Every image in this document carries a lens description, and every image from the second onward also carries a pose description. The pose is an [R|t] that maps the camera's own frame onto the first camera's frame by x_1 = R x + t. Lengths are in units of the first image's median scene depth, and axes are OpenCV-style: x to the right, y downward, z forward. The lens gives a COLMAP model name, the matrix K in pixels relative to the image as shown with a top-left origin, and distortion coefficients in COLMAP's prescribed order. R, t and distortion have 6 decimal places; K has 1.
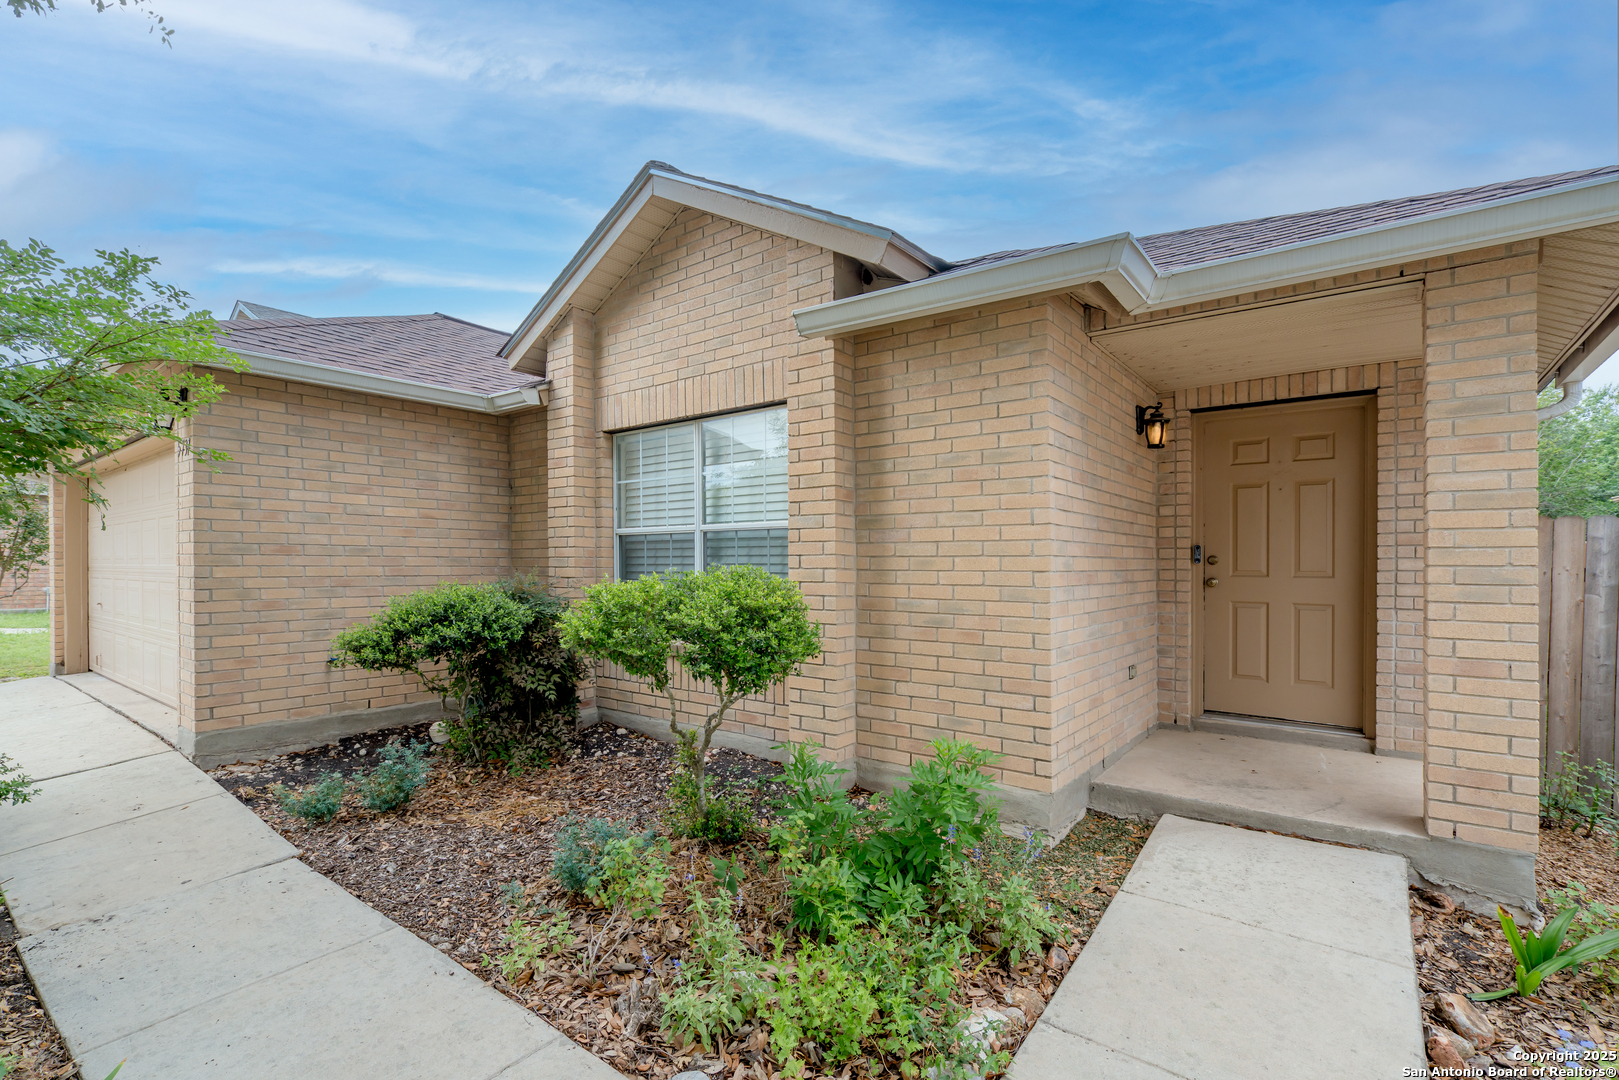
lens RADIAL K [[734.0, 0, 805.6], [0, 734.0, 563.6], [0, 0, 1]] dist [0.000752, 0.000055]
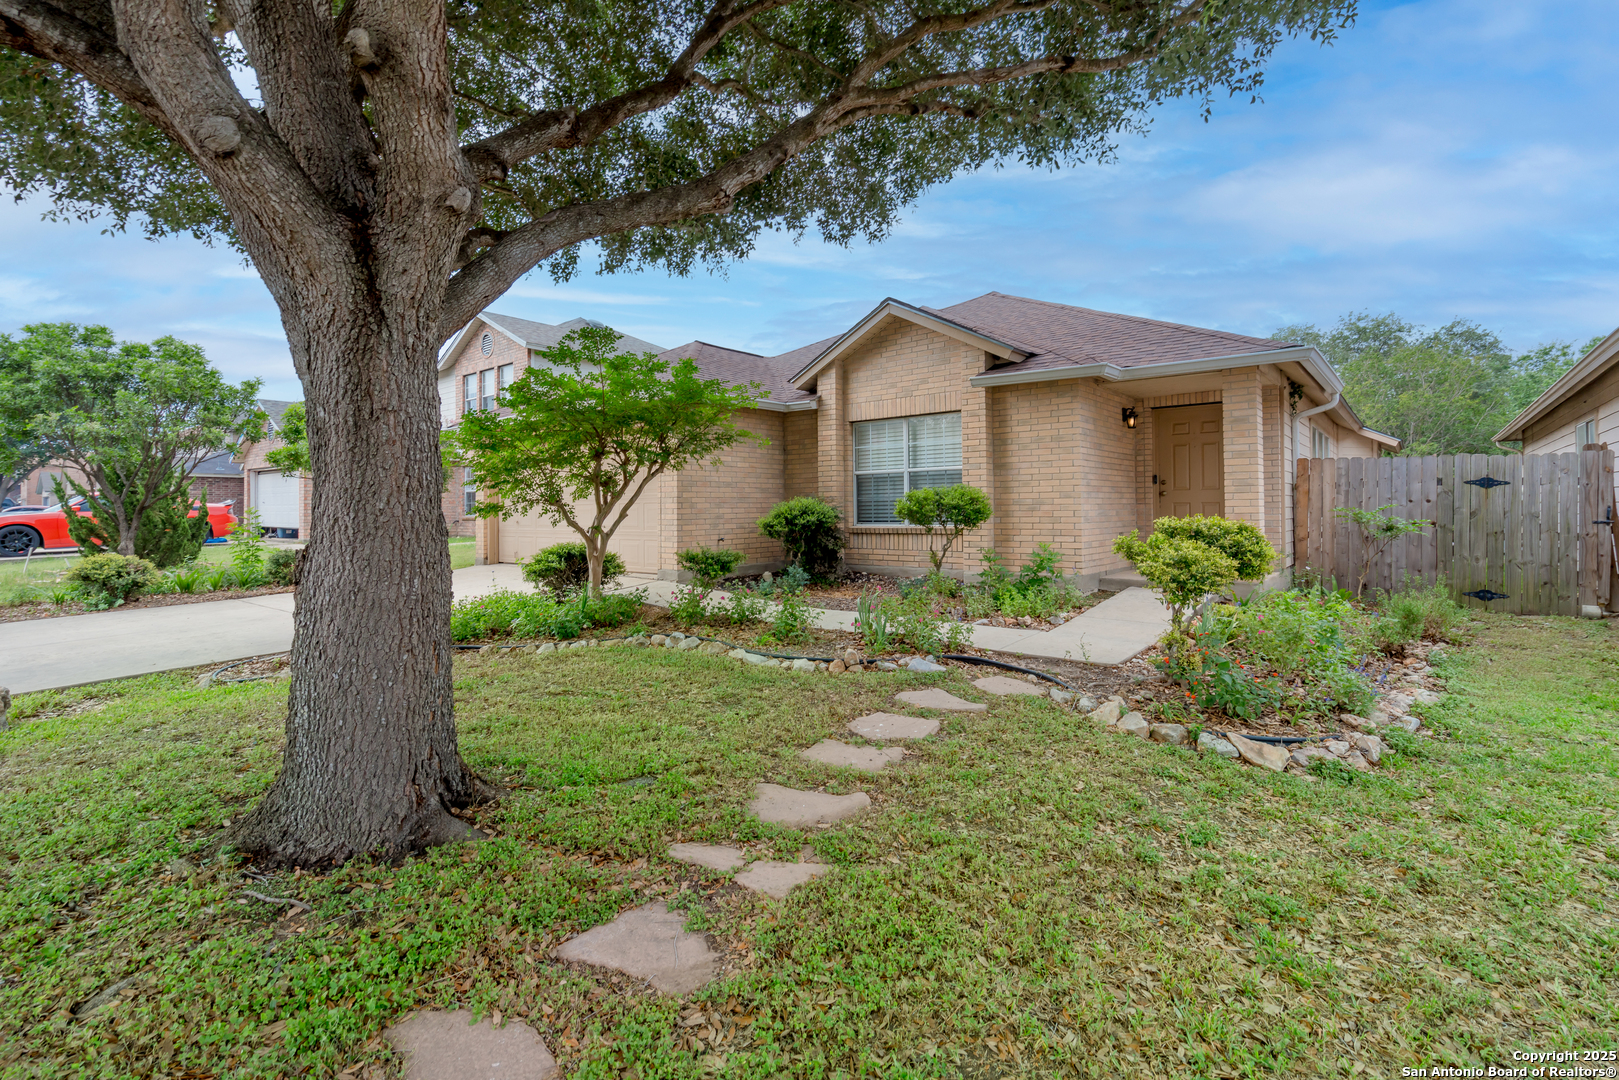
lens RADIAL K [[736.0, 0, 817.0], [0, 736.0, 513.8], [0, 0, 1]] dist [0.015029, 0.000543]
pose [[0.999569, -0.014149, -0.025739, -0.353805], [0.014337, 0.999872, 0.007149, 0.055547], [0.025634, -0.007515, 0.999643, -1.081898]]
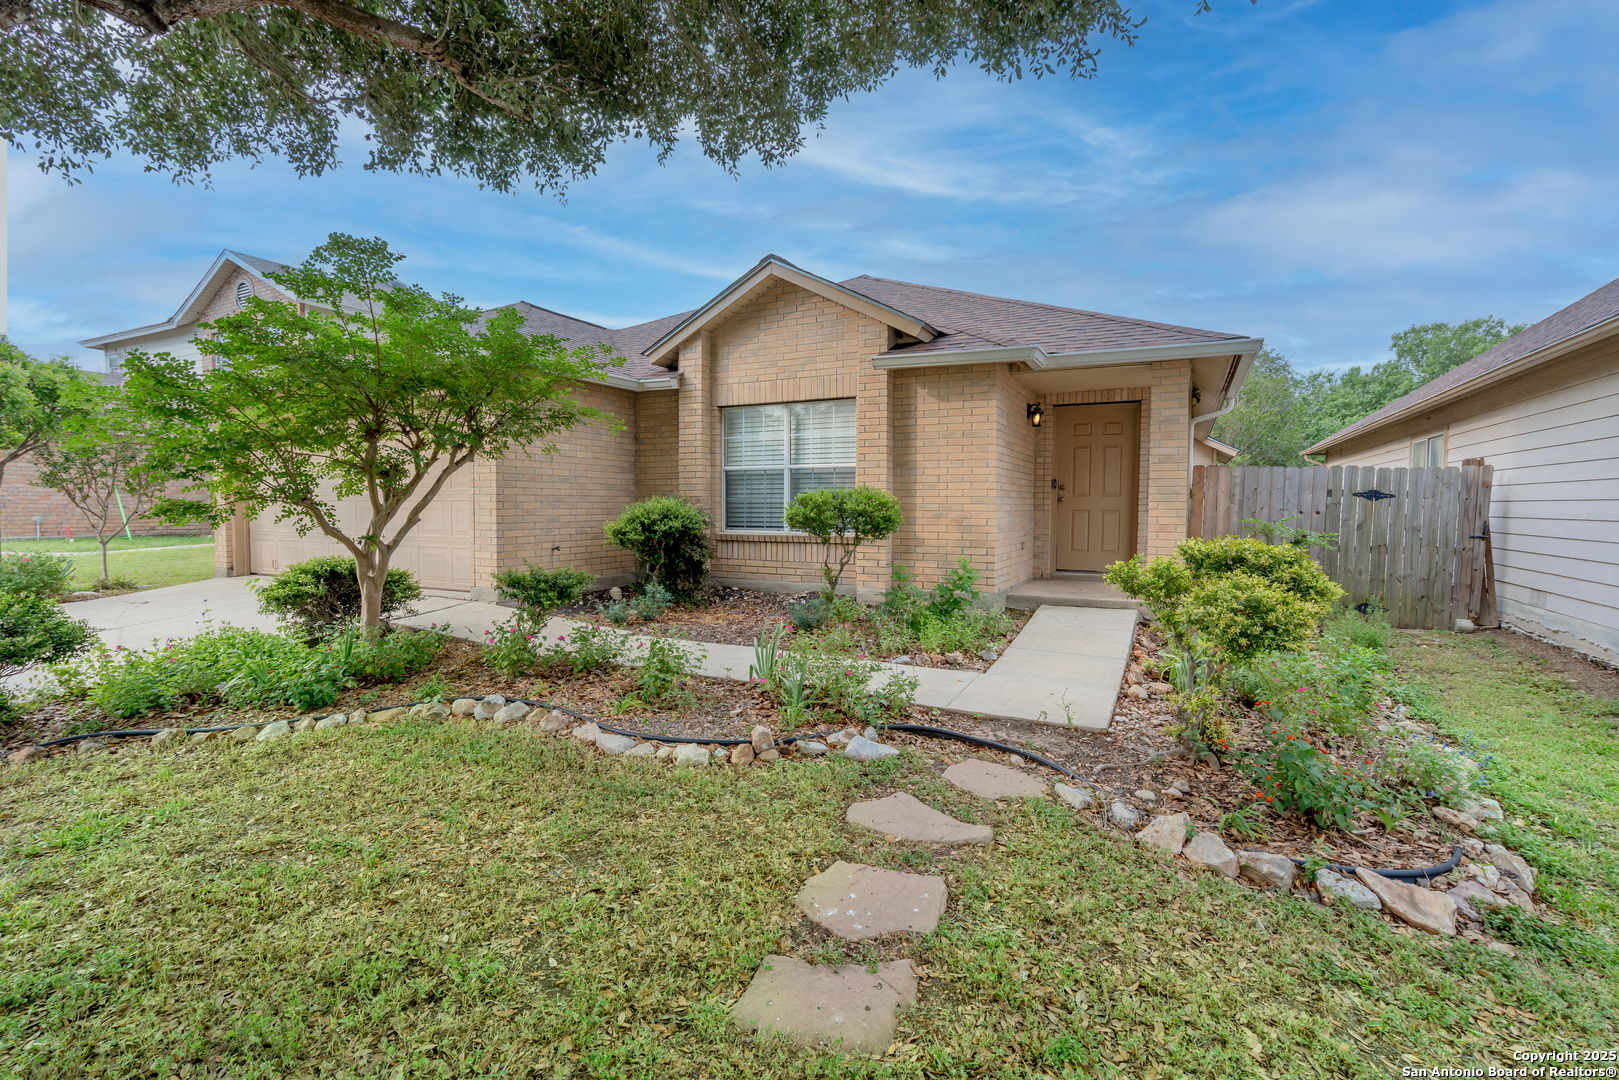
lens RADIAL K [[723.9, 0, 809.9], [0, 723.9, 544.1], [0, 0, 1]] dist [0.003978, 0.000444]
pose [[0.982426, -0.009657, 0.186404, -0.424183], [-0.000757, 0.998446, 0.055719, 0.038015], [-0.186652, -0.054881, 0.980892, -0.698499]]
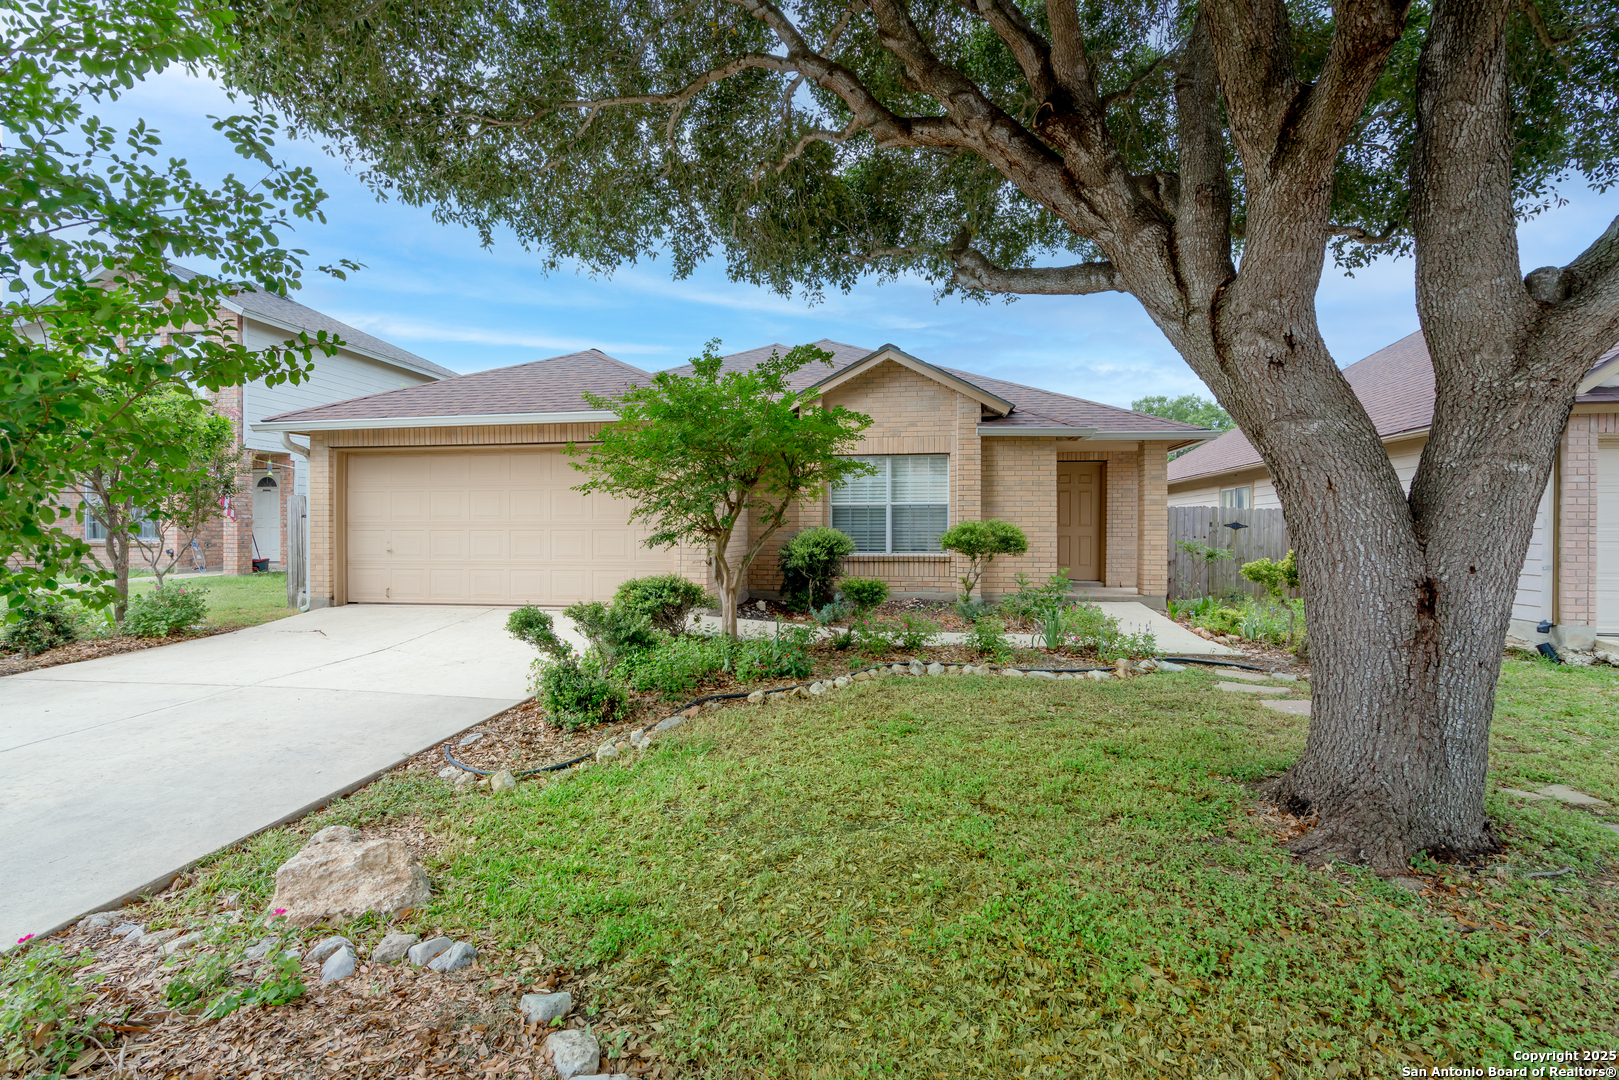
lens RADIAL K [[723.9, 0, 809.9], [0, 723.9, 544.1], [0, 0, 1]] dist [0.003978, 0.000444]
pose [[0.876142, -0.009752, 0.481954, -1.466521], [0.002058, 0.999862, 0.016490, 0.037783], [-0.482048, -0.013456, 0.876041, -0.843467]]
